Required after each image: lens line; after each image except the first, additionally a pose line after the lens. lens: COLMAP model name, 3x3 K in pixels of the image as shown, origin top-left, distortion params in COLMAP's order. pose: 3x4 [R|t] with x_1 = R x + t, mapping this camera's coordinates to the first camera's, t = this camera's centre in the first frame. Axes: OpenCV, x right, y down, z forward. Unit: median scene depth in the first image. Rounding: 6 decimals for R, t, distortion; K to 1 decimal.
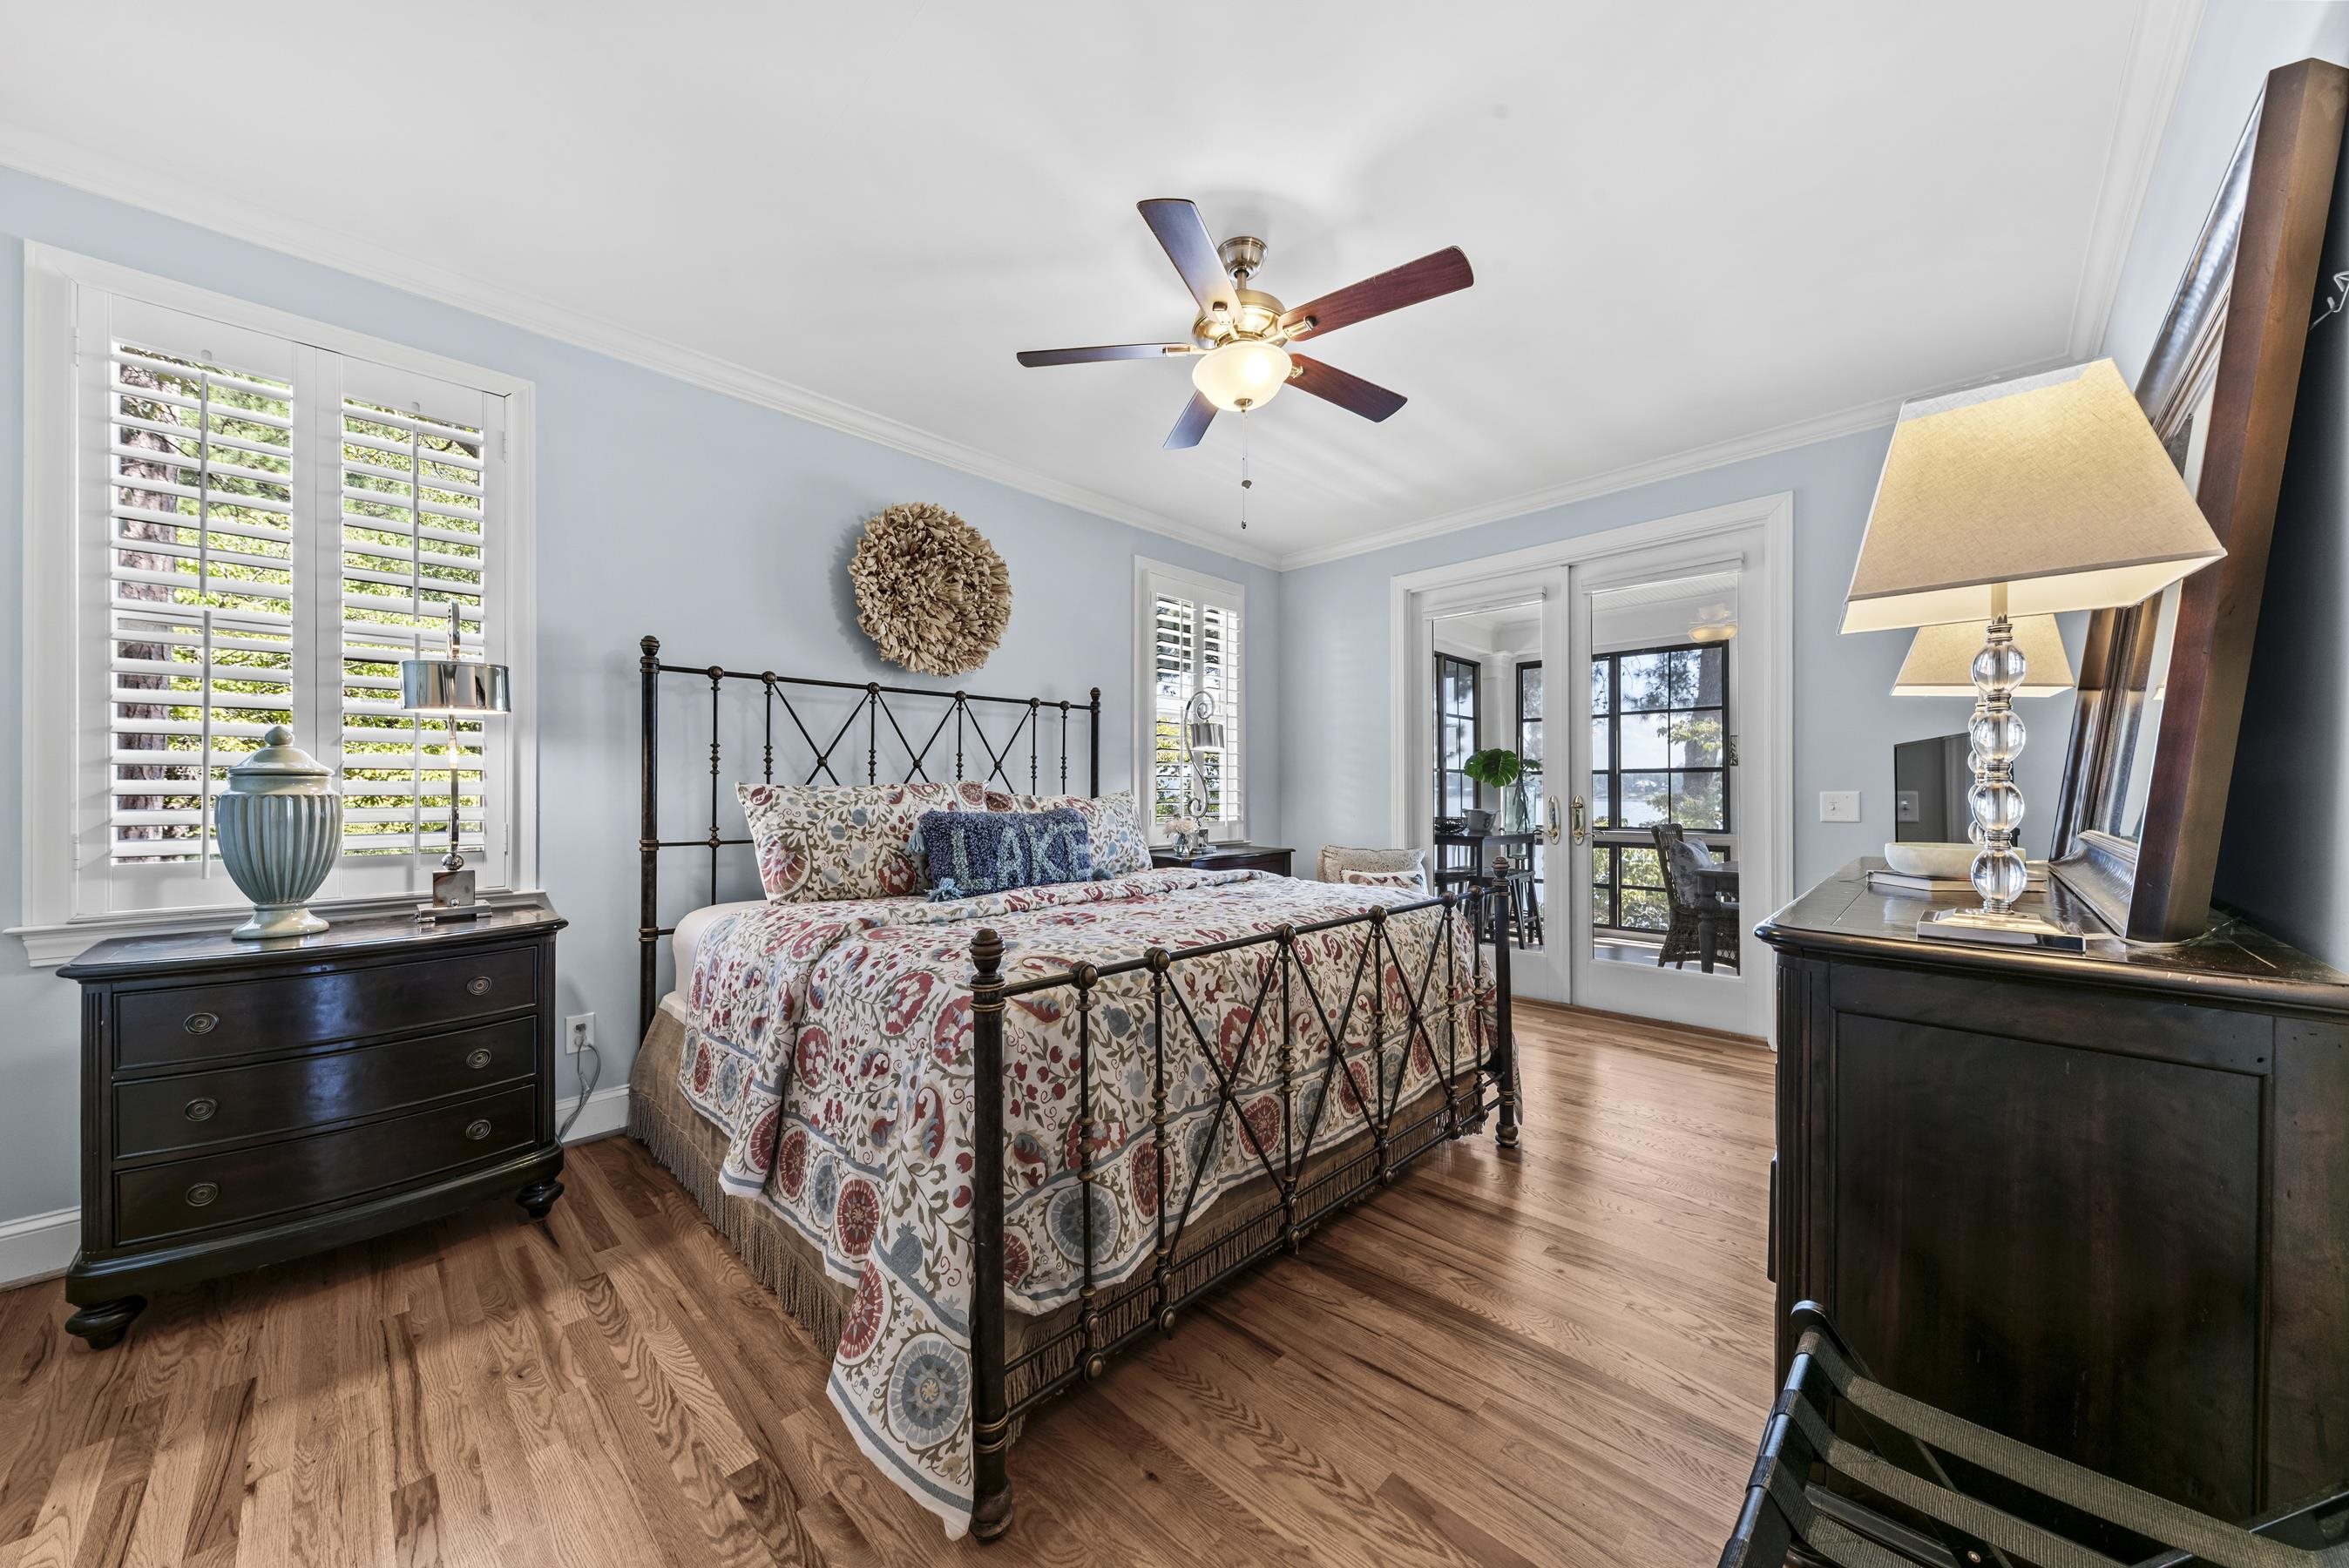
lens RADIAL K [[817.0, 0, 1161.6], [0, 817.0, 785.9], [0, 0, 1]] dist [0.014603, -0.005686]
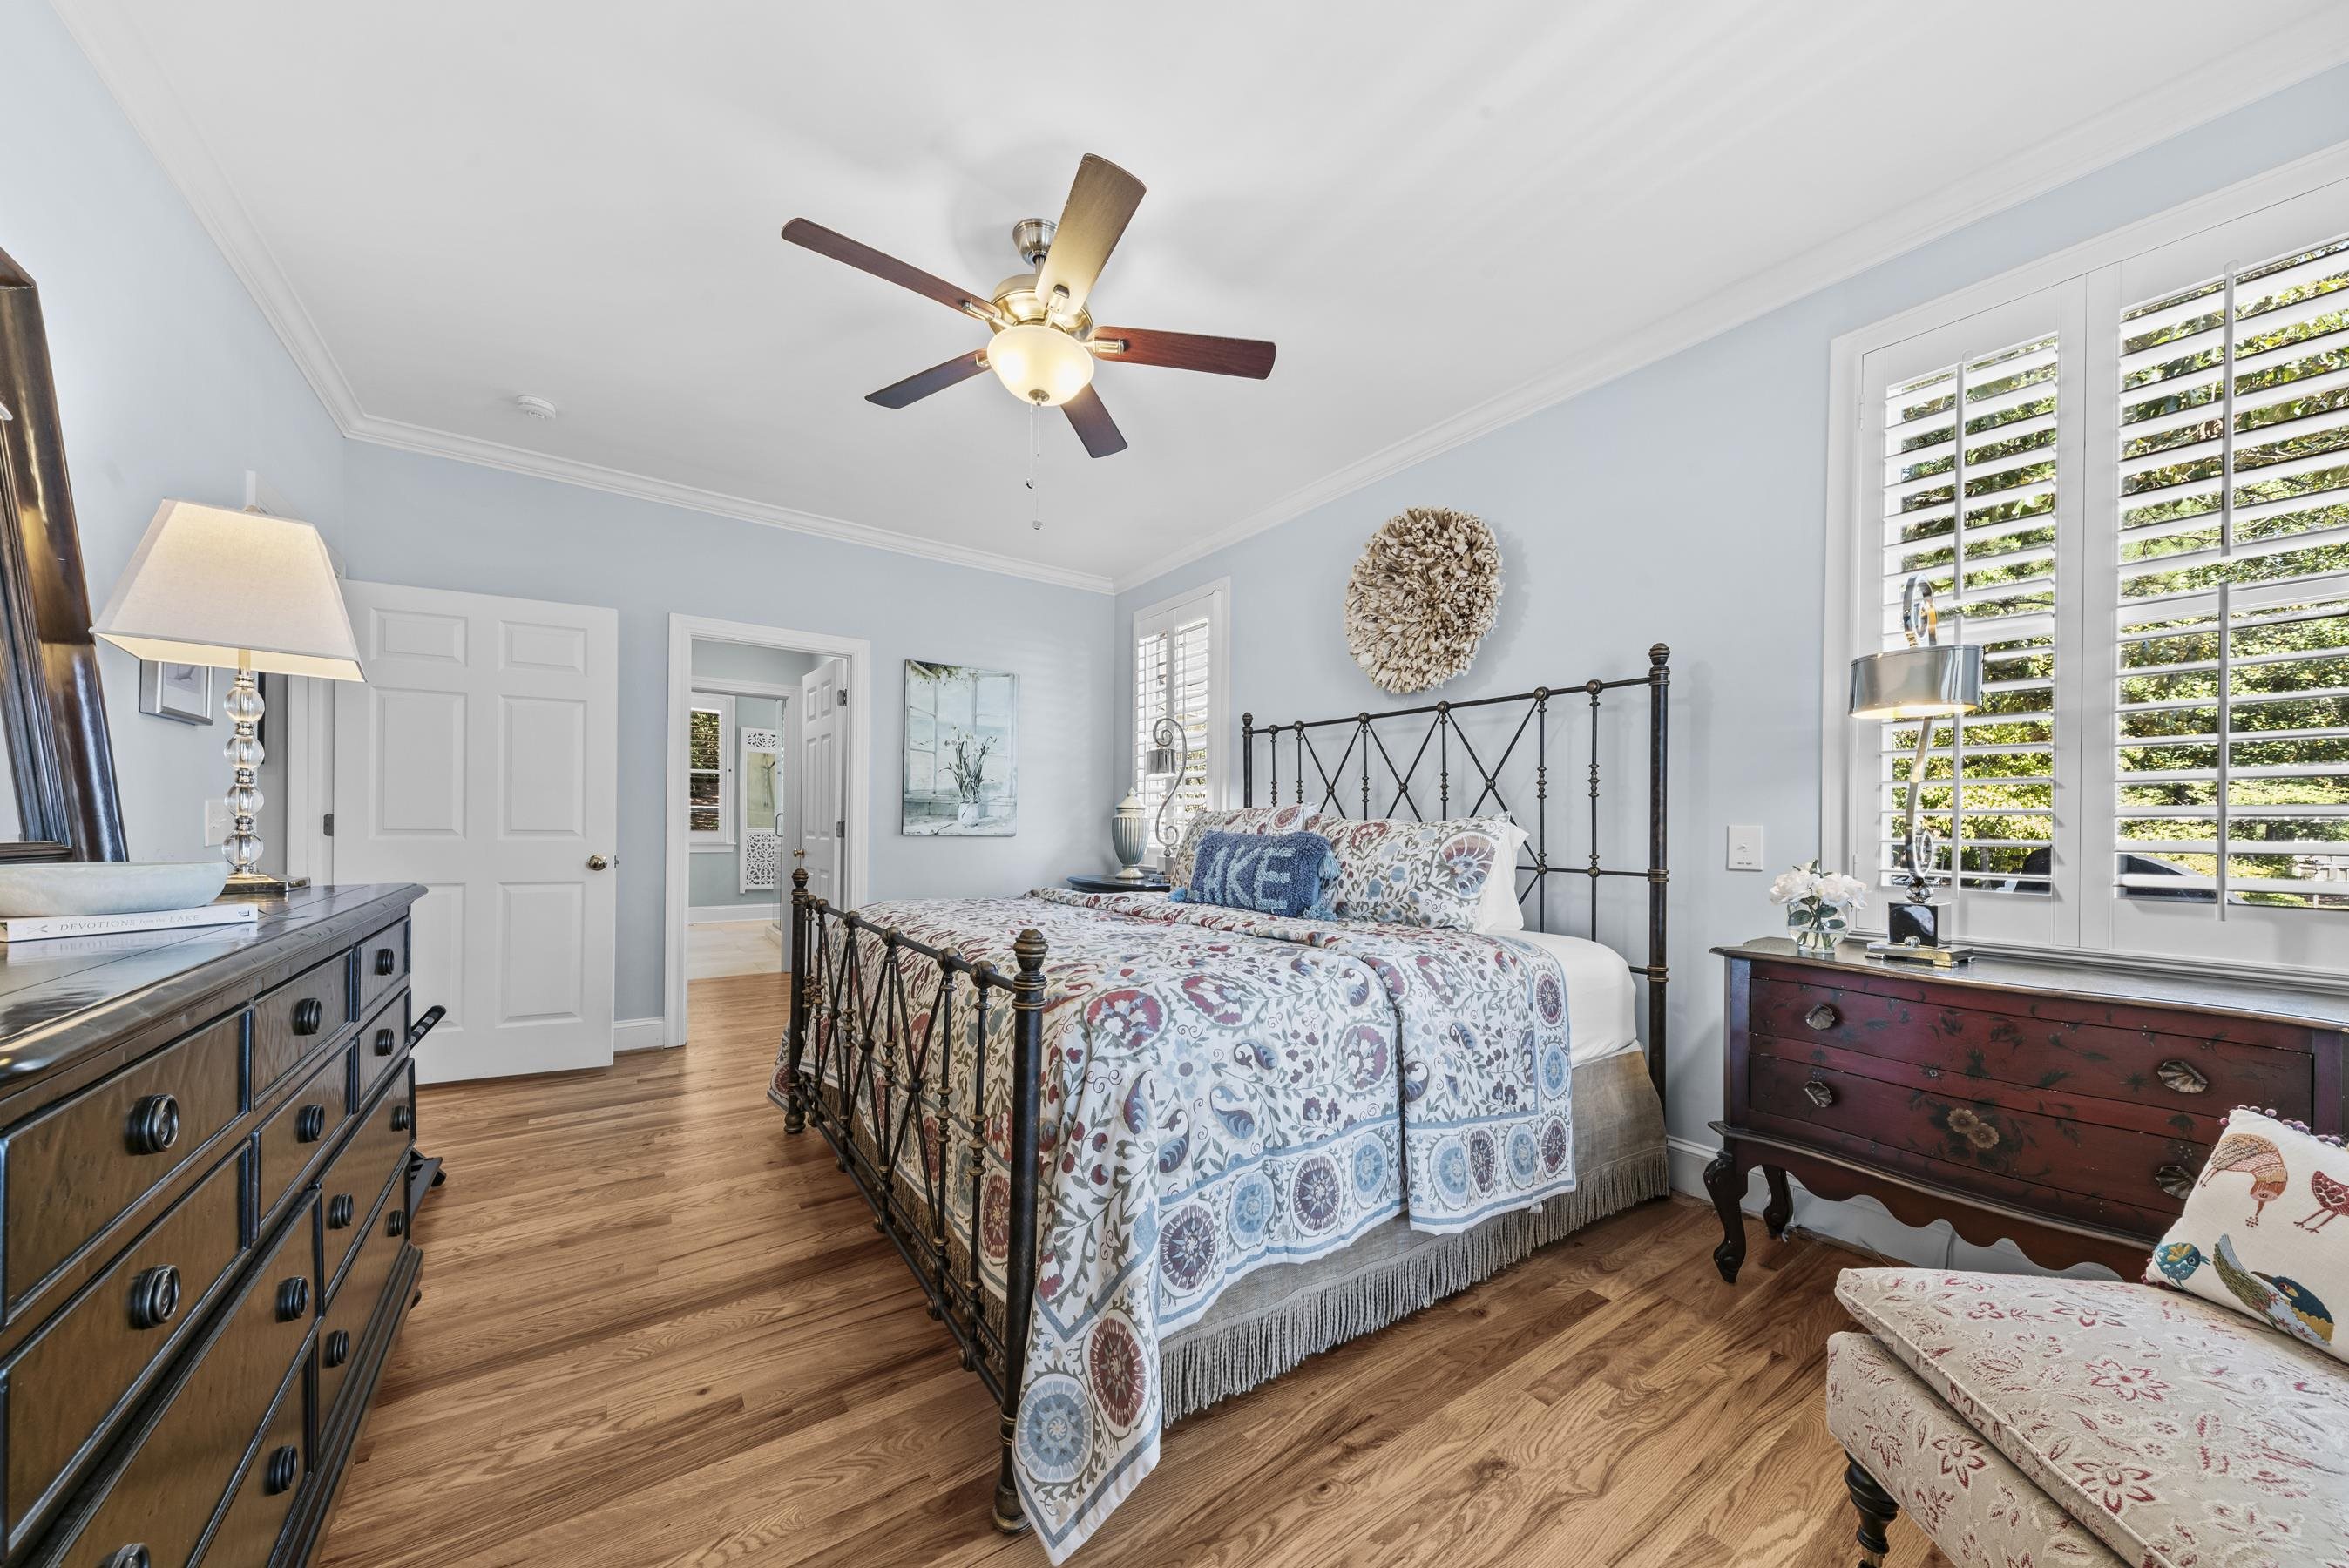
lens RADIAL K [[820.8, 0, 1190.6], [0, 820.8, 830.4], [0, 0, 1]] dist [-0.000335, -0.000123]
pose [[-0.160637, 0.006806, -0.986990, 0.871712], [-0.000710, 0.999975, 0.007011, 0.021280], [0.987013, 0.001827, -0.160629, 1.143777]]
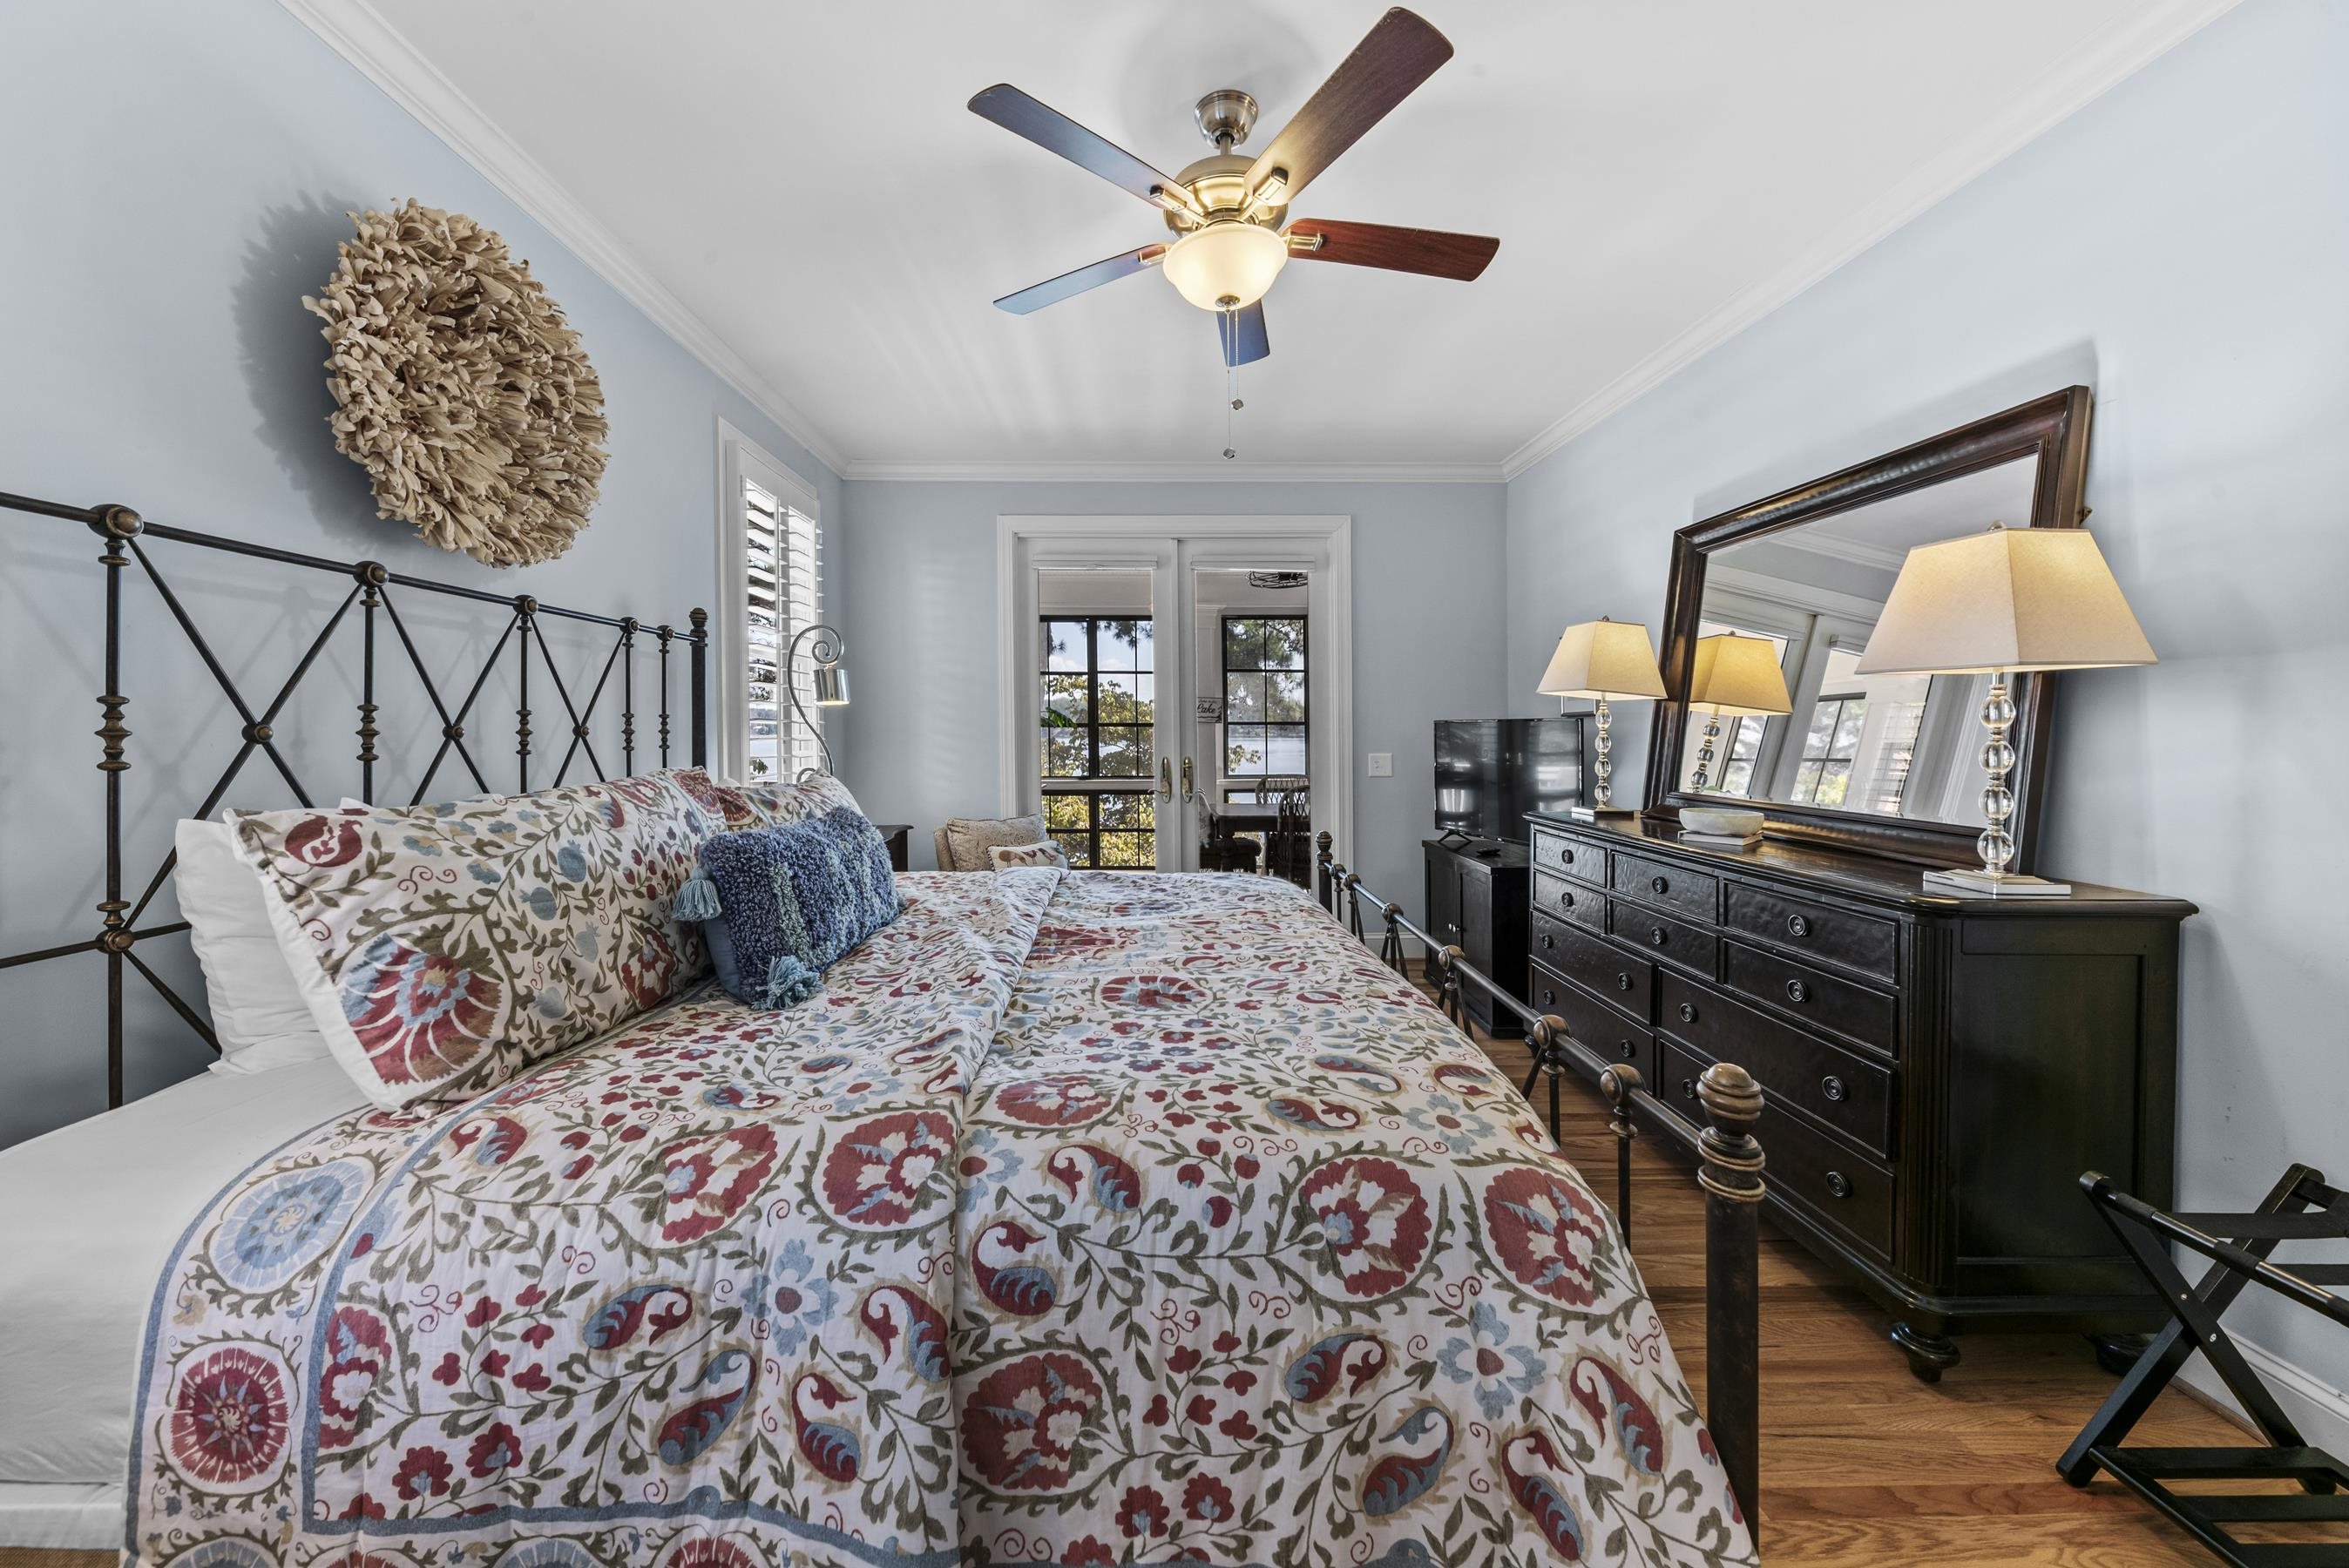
lens RADIAL K [[834.4, 0, 1166.4], [0, 834.4, 733.3], [0, 0, 1]] dist [0.016457, -0.008511]
pose [[0.693063, -0.001325, 0.720875, -0.462561], [-0.006988, 0.999939, 0.008556, -0.042108], [-0.720843, -0.010968, 0.693012, 0.399949]]
